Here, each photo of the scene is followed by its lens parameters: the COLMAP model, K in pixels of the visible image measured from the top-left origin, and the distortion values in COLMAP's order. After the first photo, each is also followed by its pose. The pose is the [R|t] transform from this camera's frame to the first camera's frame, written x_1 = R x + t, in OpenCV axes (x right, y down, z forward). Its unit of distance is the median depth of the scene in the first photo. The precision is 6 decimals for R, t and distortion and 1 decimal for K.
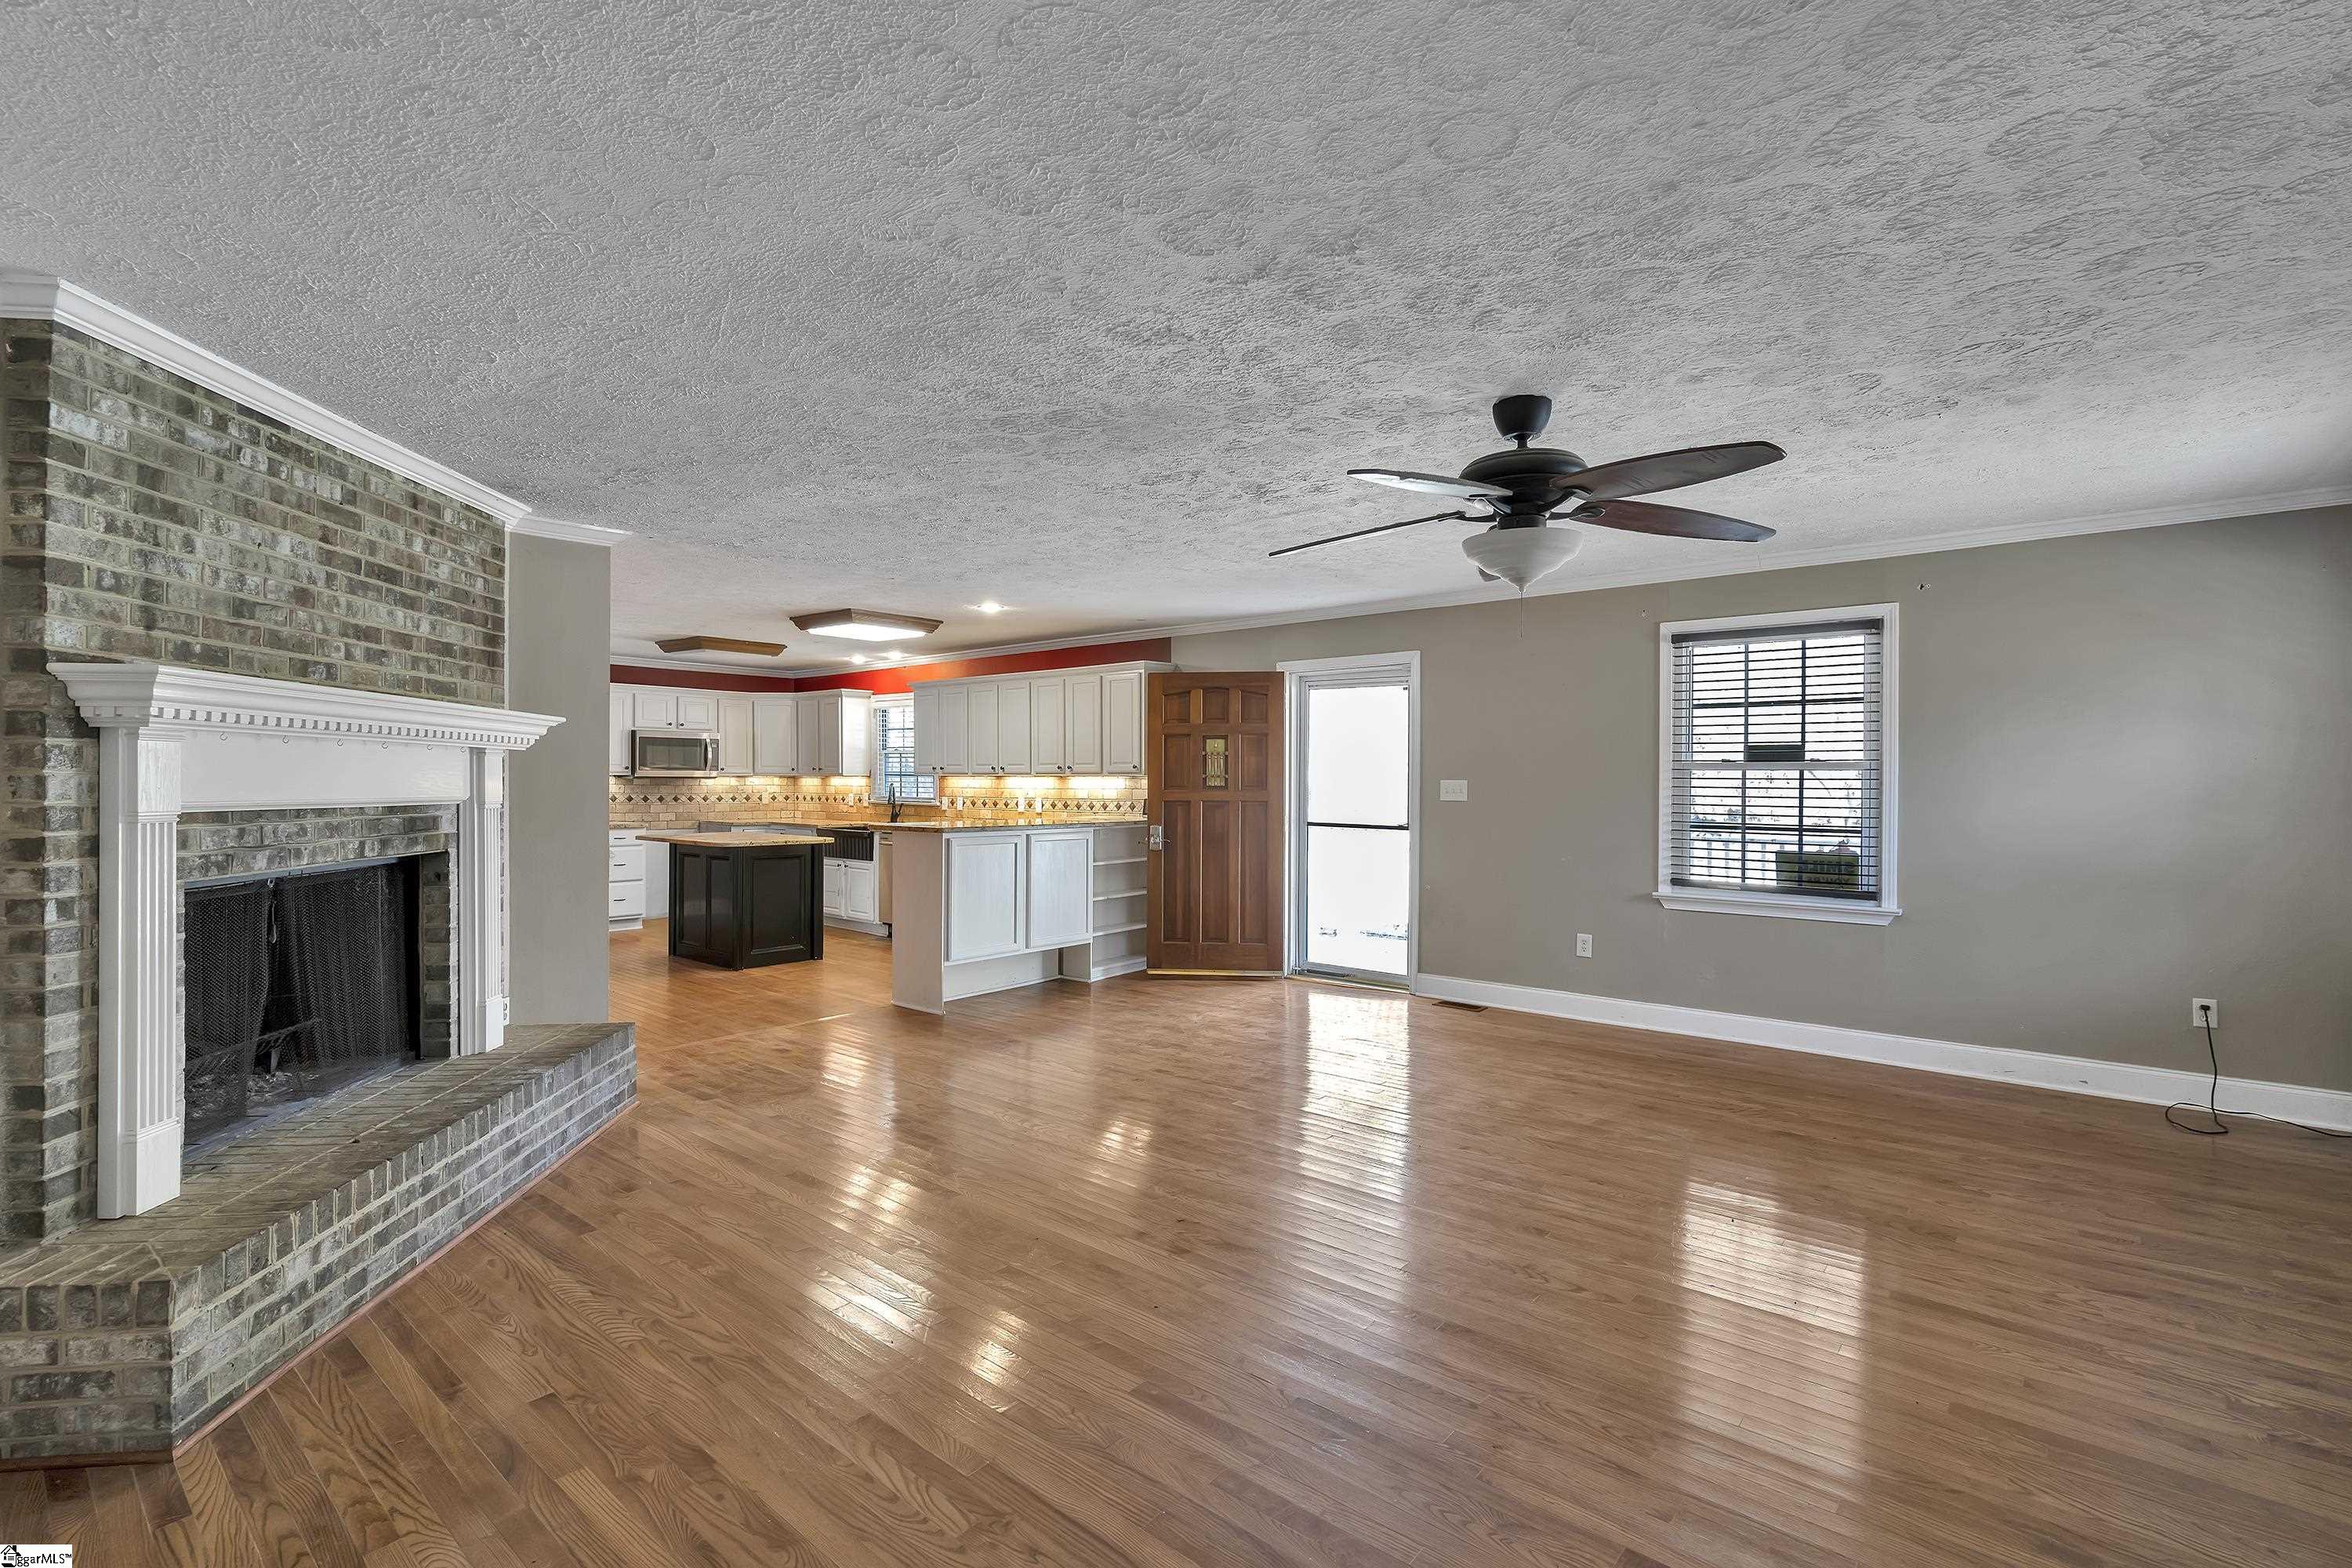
lens RADIAL K [[1058.9, 0, 1164.2], [0, 1058.9, 791.1], [0, 0, 1]] dist [0.000871, 0.000597]
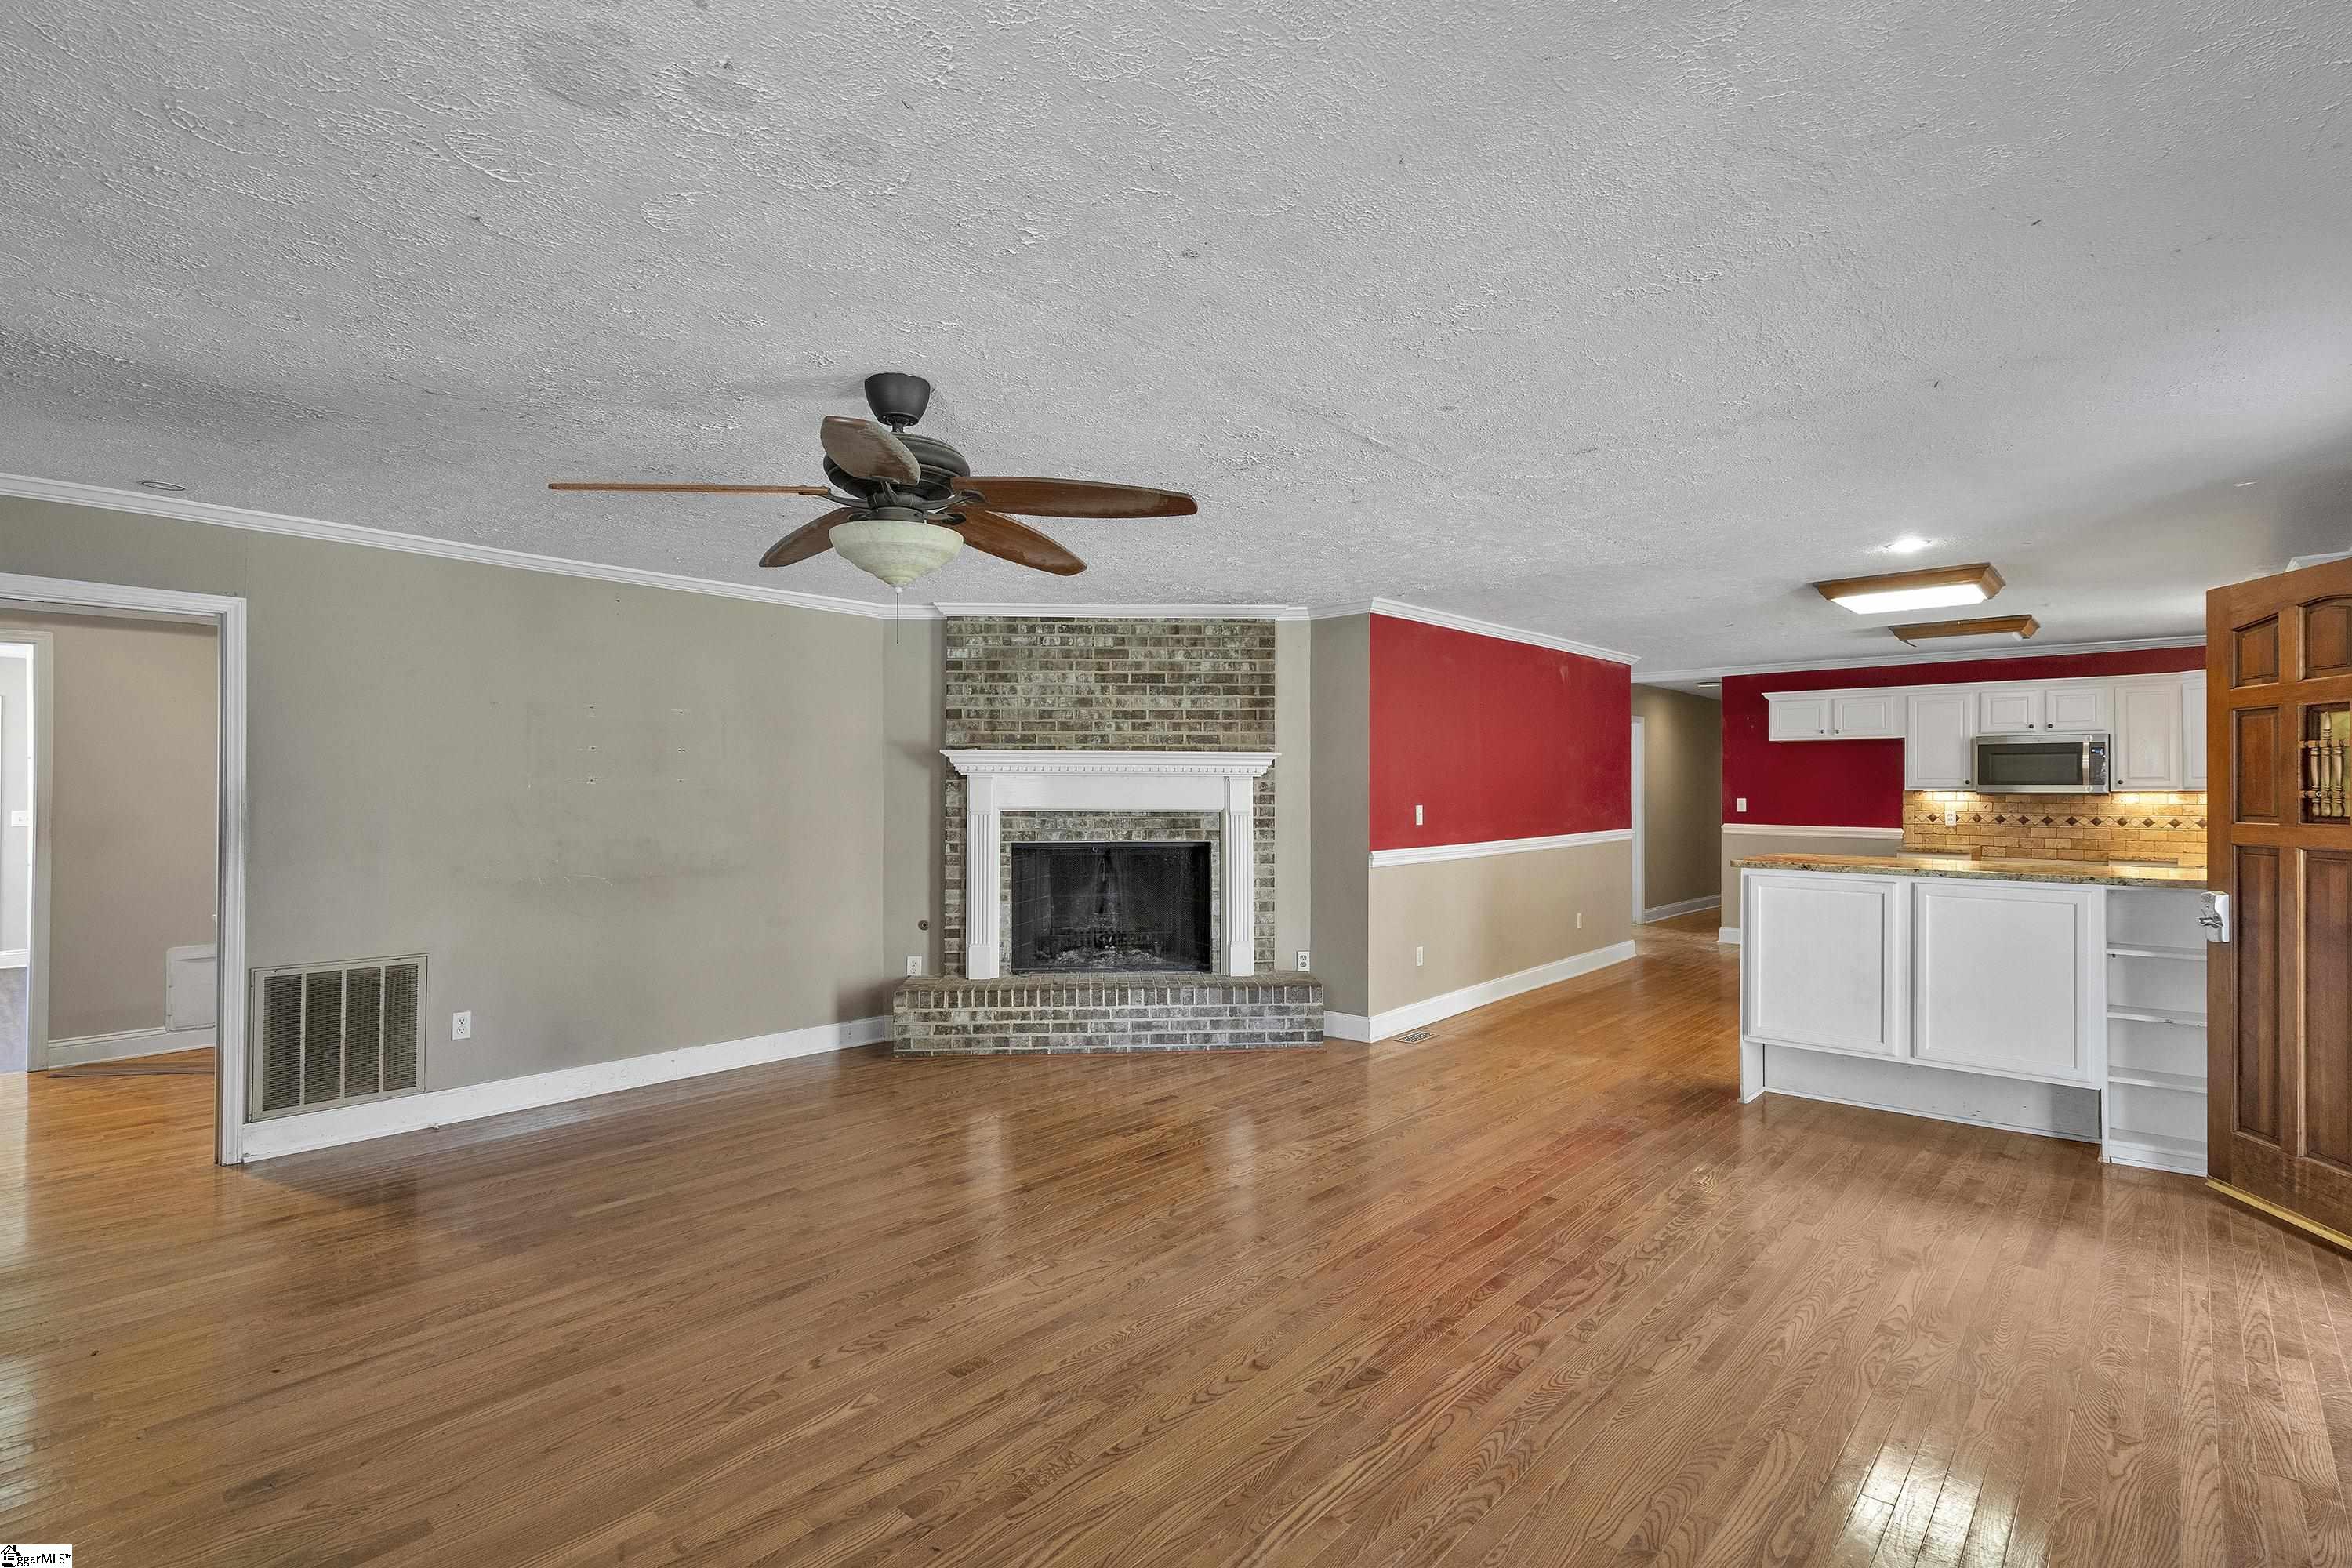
lens RADIAL K [[1124.1, 0, 1175.2], [0, 1124.1, 791.0], [0, 0, 1]] dist [-0.000252, 0.000277]
pose [[-0.013248, -0.000005, -0.999912, 0.535737], [-0.012053, 0.999927, 0.000155, -0.009959], [0.999840, 0.012054, -0.013247, 0.516540]]
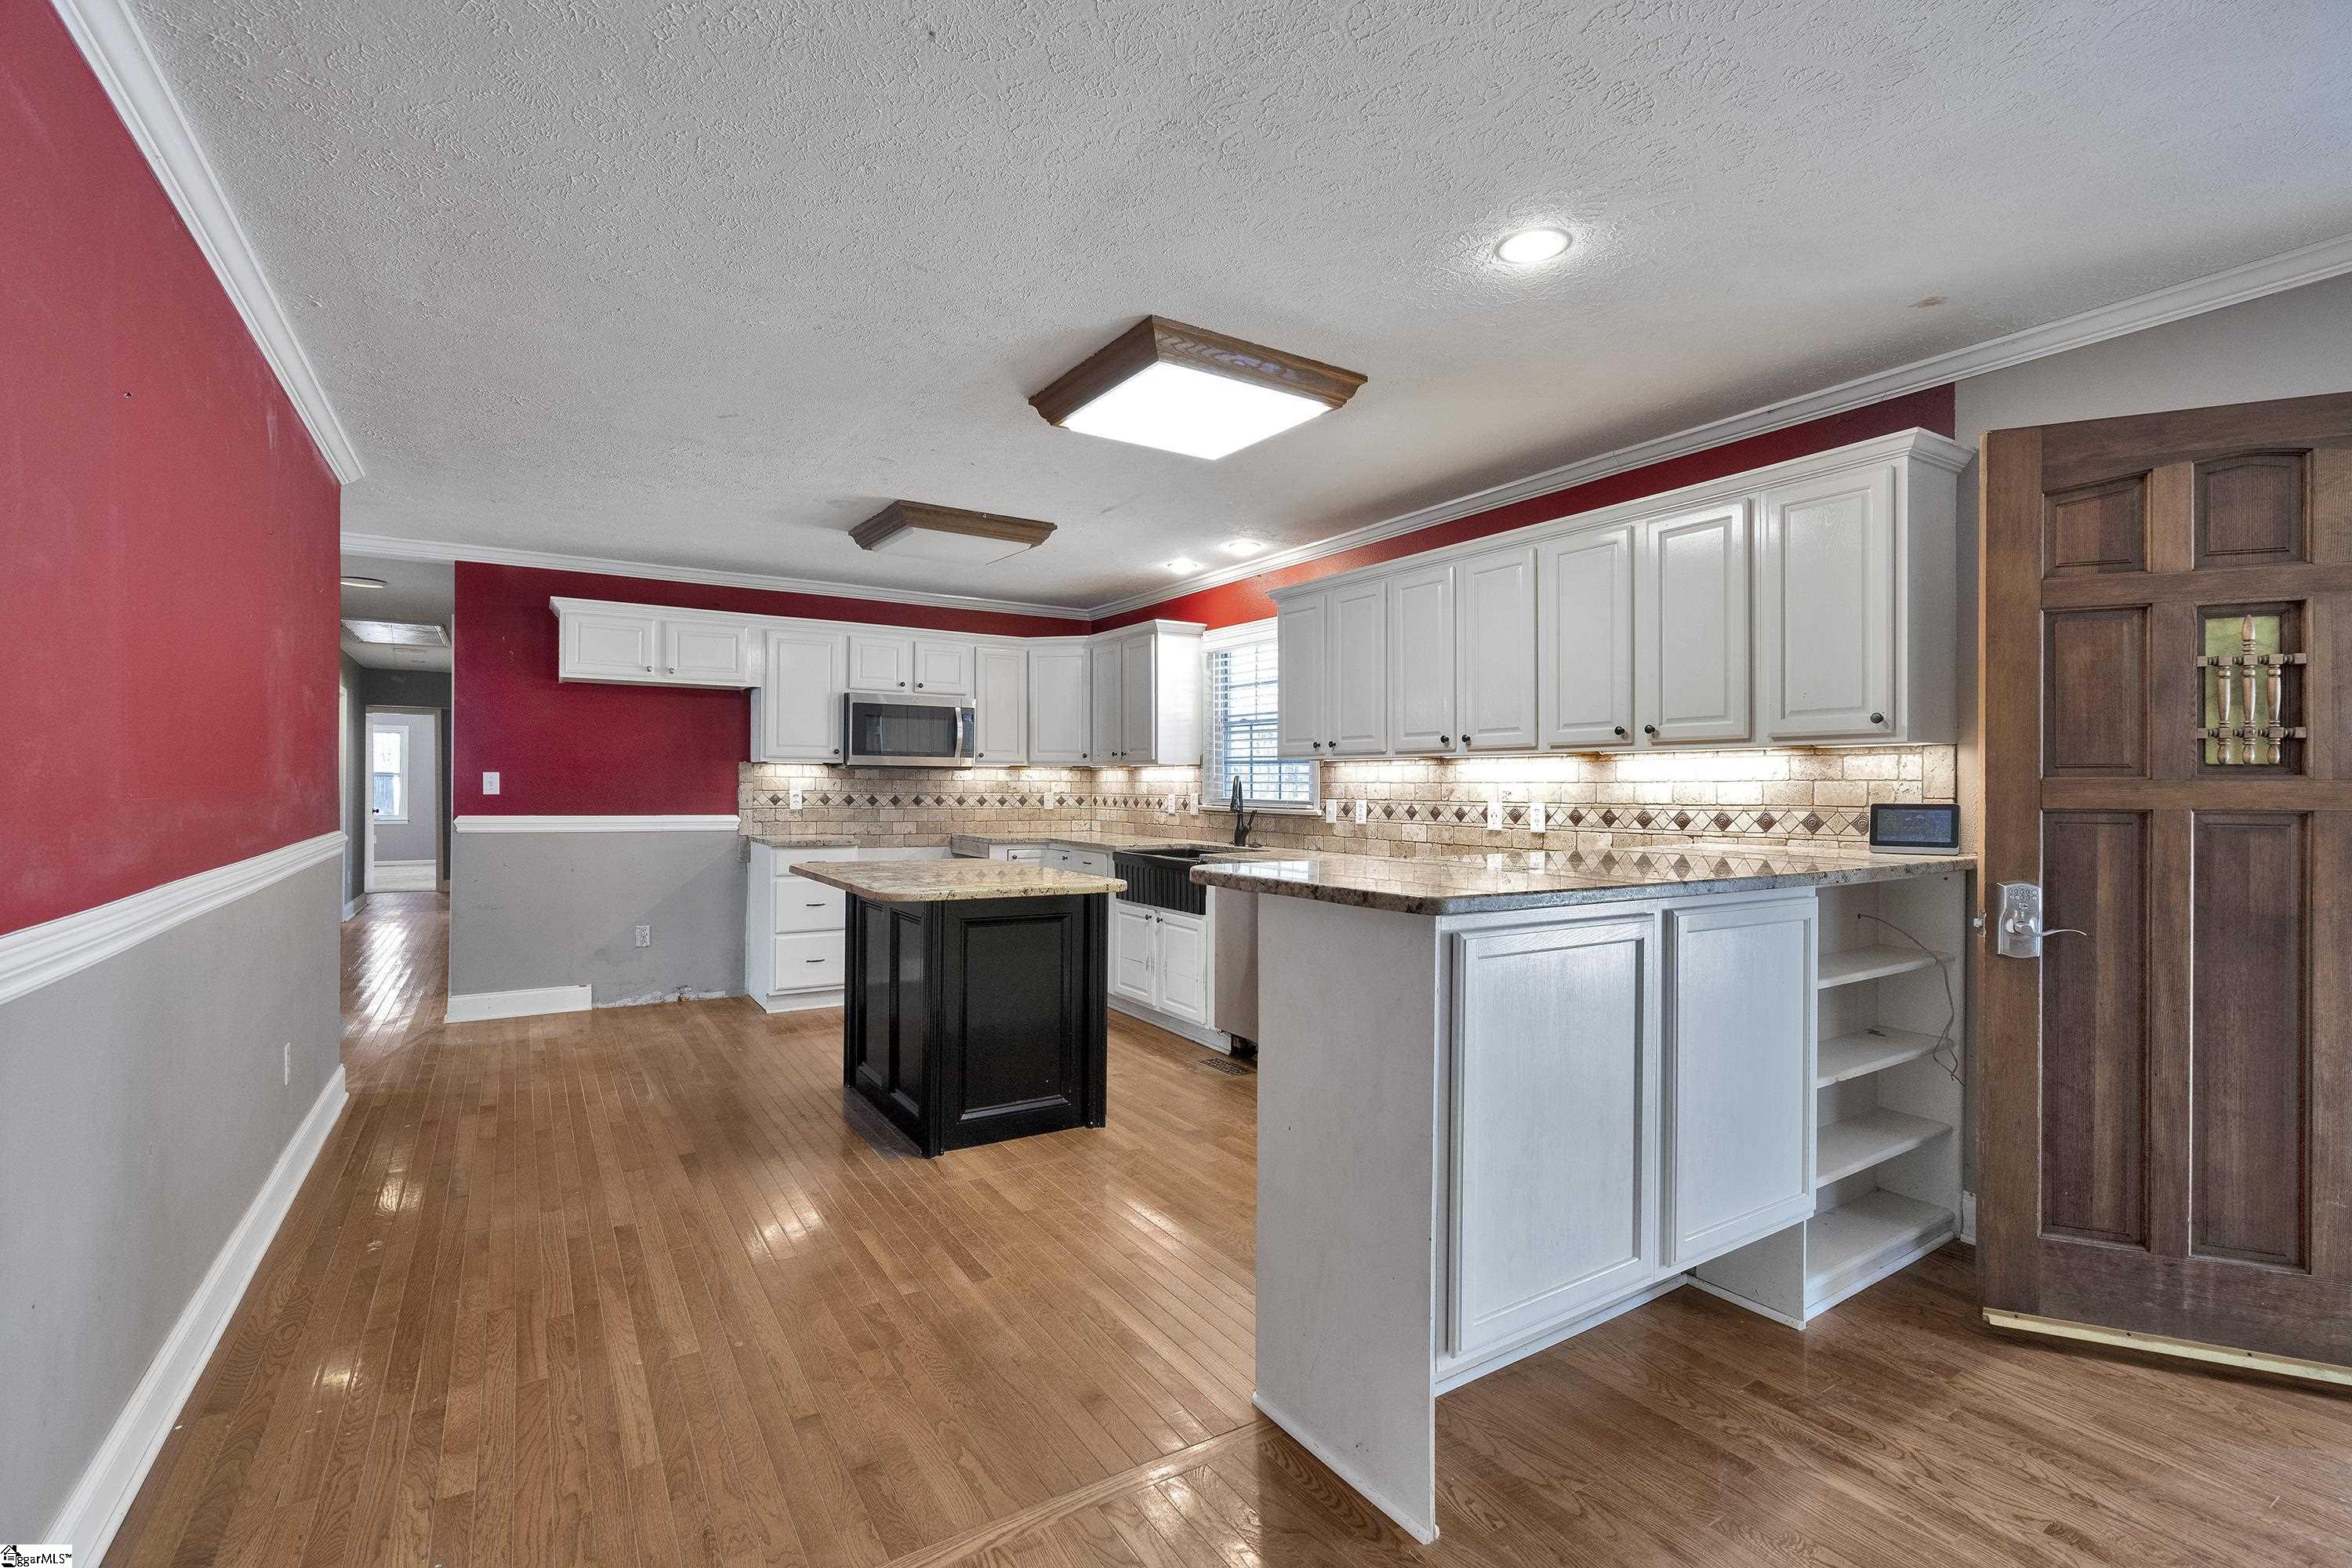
lens RADIAL K [[1058.9, 0, 1178.1], [0, 1058.9, 777.9], [0, 0, 1]] dist [0.000871, 0.000597]
pose [[0.956565, 0.000331, -0.291520, -0.165314], [-0.006520, 0.999773, -0.020260, 0.007892], [0.291447, 0.021280, 0.956350, 0.605421]]
